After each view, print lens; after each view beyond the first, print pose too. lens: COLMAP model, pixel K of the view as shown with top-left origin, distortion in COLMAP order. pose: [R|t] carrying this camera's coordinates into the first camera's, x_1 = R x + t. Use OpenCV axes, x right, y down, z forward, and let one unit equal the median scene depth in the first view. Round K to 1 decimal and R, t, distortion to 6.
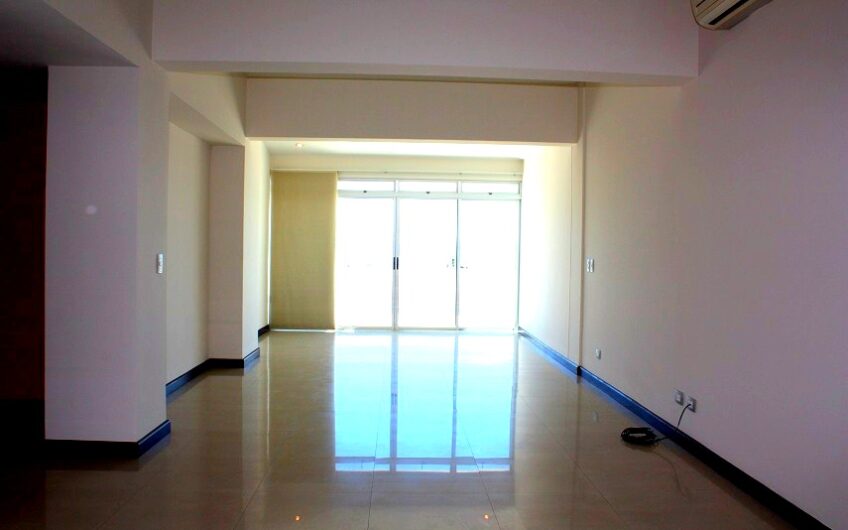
lens RADIAL K [[714.1, 0, 428.0], [0, 714.1, 269.3], [0, 0, 1]] dist [-0.160848, 0.144793]
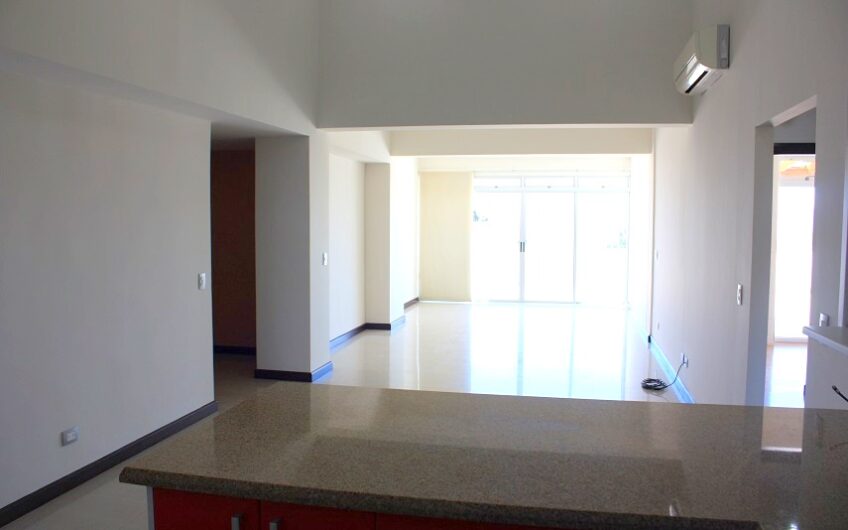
lens RADIAL K [[714.1, 0, 428.0], [0, 714.1, 269.3], [0, 0, 1]] dist [-0.160848, 0.144793]
pose [[0.969695, 0.004979, -0.244269, 0.093476], [0.005427, 0.999107, 0.041911, -0.021899], [0.244260, -0.041967, 0.968801, -0.195882]]
